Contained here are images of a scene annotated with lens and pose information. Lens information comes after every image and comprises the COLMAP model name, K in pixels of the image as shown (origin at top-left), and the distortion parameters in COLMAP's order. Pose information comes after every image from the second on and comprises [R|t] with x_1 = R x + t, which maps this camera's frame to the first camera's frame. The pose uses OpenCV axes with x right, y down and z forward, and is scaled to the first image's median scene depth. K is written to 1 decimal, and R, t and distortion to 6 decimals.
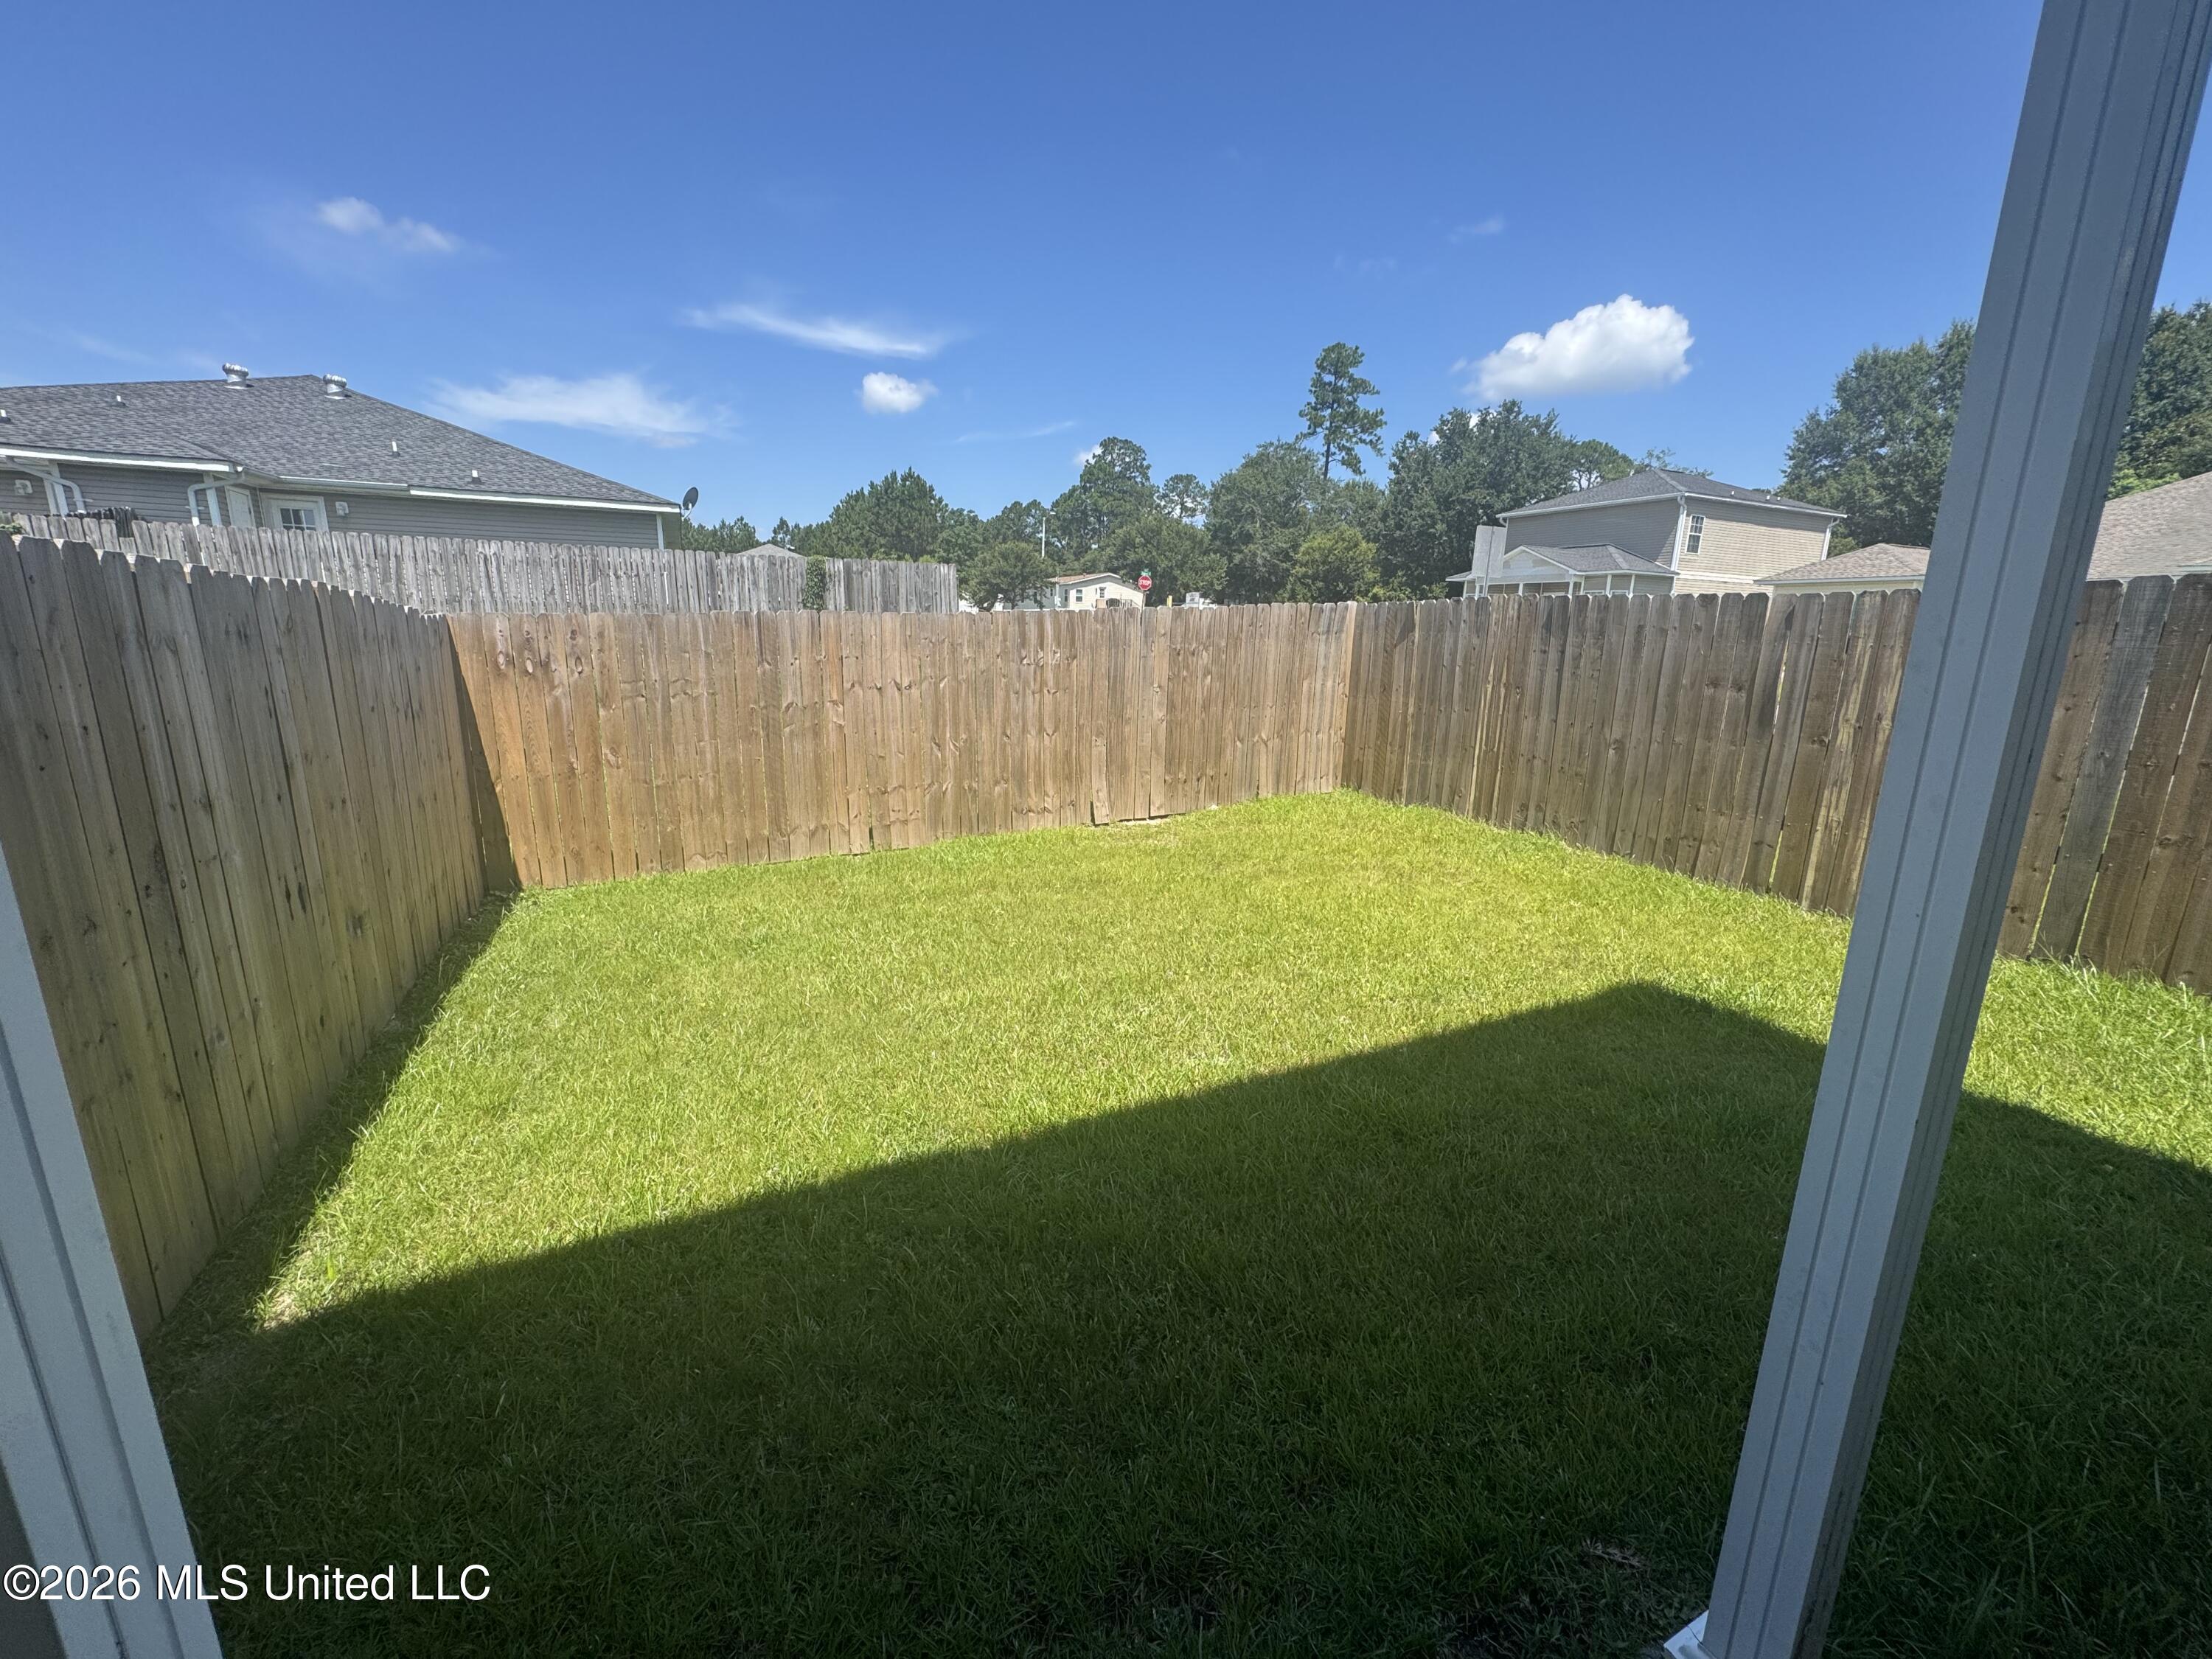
lens RADIAL K [[876.2, 0, 1099.9], [0, 876.2, 831.1], [0, 0, 1]] dist [-0.002326, -0.000062]
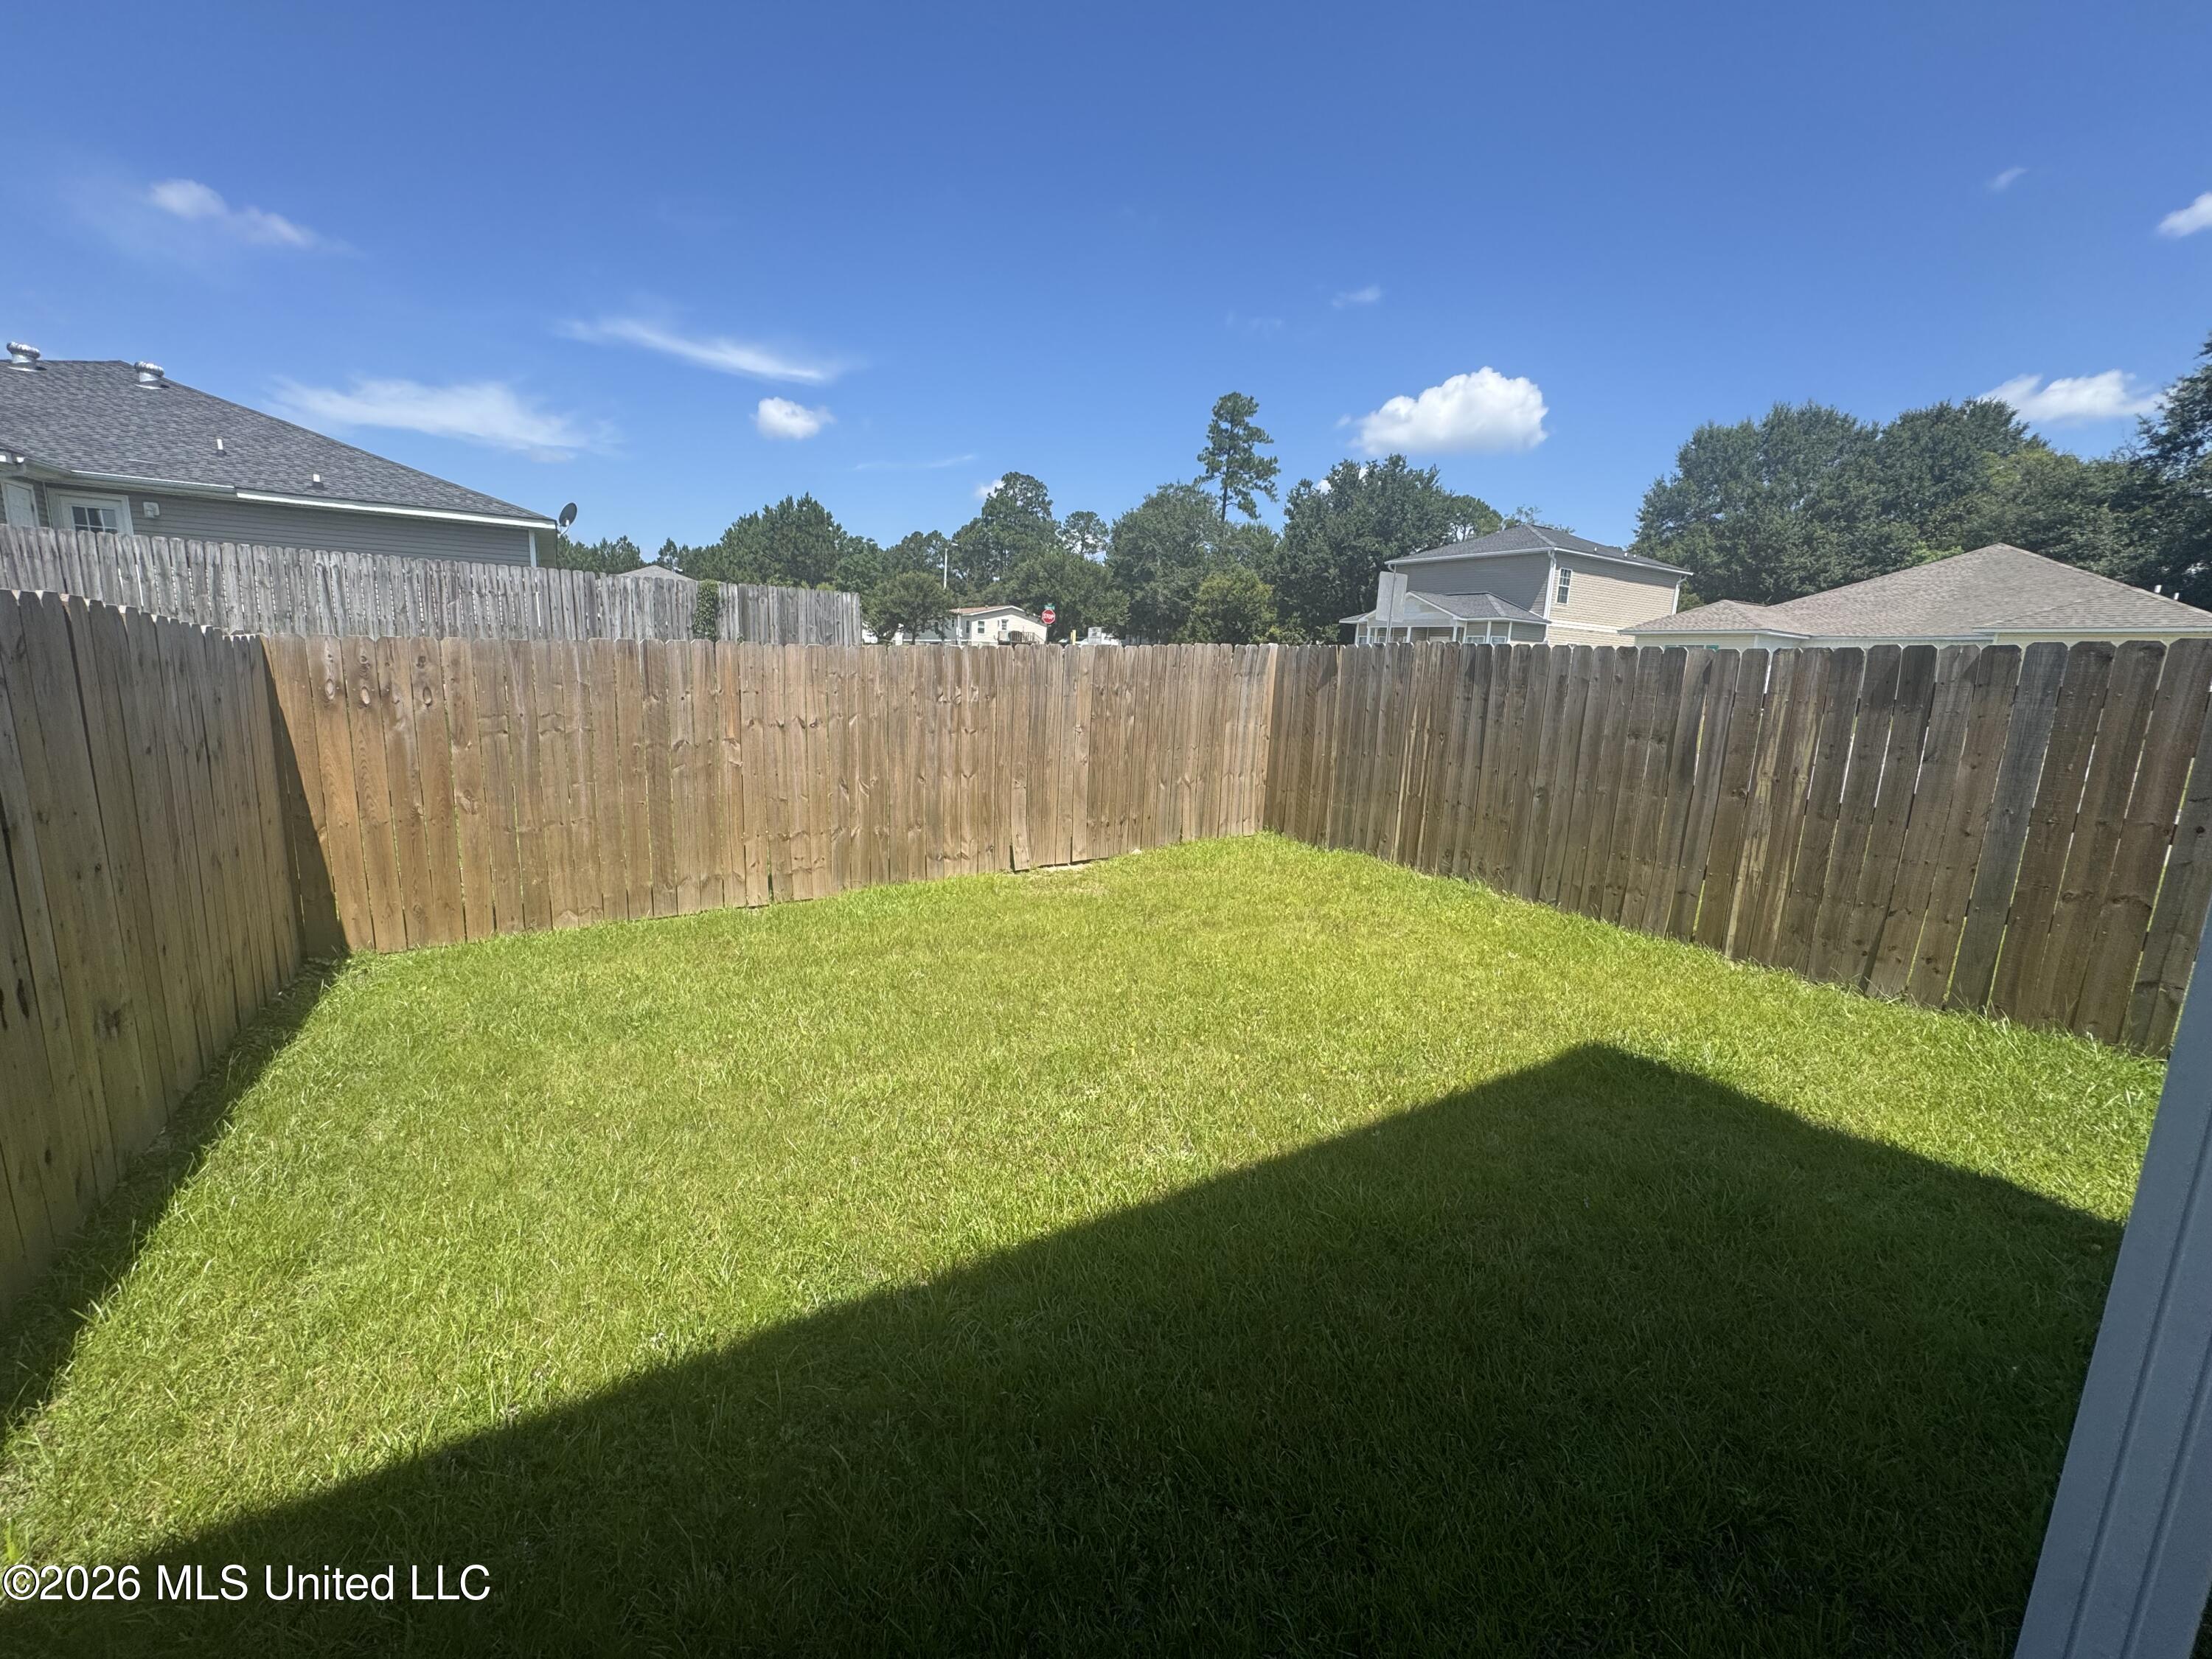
lens RADIAL K [[876.2, 0, 1097.3], [0, 876.2, 827.8], [0, 0, 1]] dist [-0.002326, -0.000062]
pose [[0.993785, 0.001086, 0.111307, -0.025685], [0.003260, 0.999240, -0.038849, -0.019747], [-0.111265, 0.038971, 0.993026, 0.057117]]
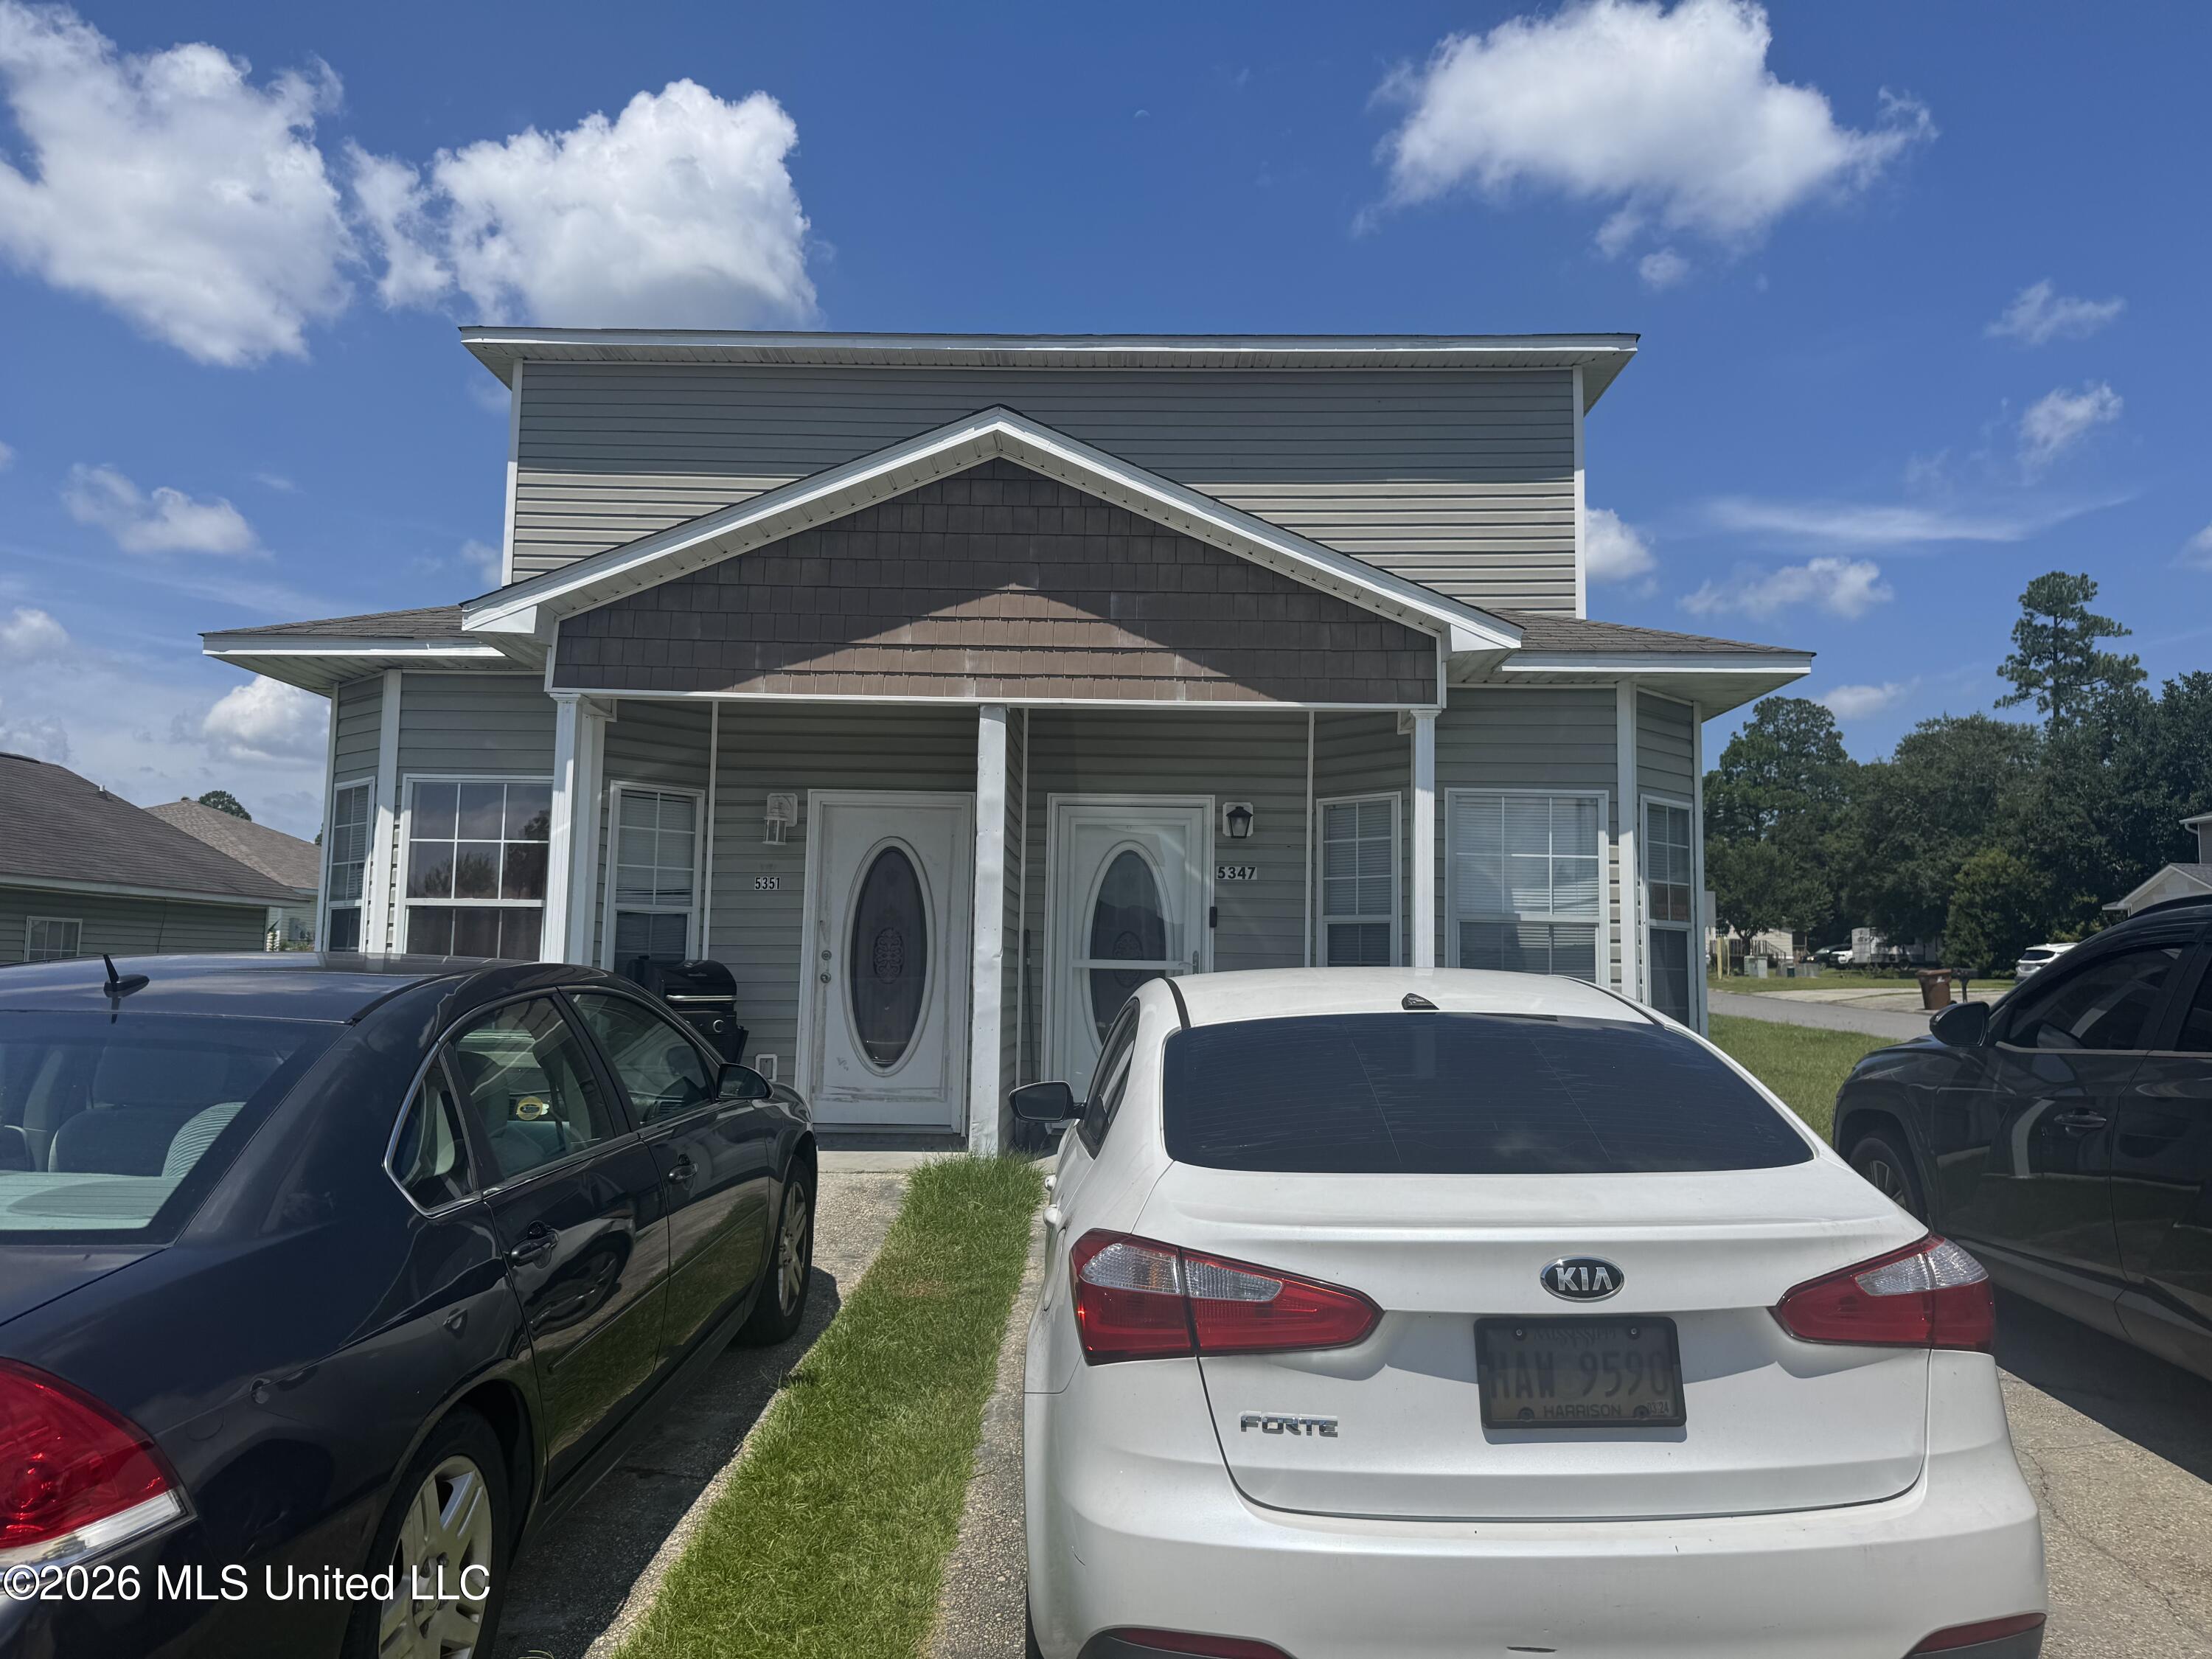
lens RADIAL K [[1568.2, 0, 1111.2], [0, 1568.2, 829.7], [0, 0, 1]] dist [-0.018338, 0.003209]
pose [[0.892160, -0.047203, -0.449246, 1.144524], [-0.100283, 0.949011, -0.298867, 0.540419], [0.440447, 0.311689, 0.841936, -2.162309]]
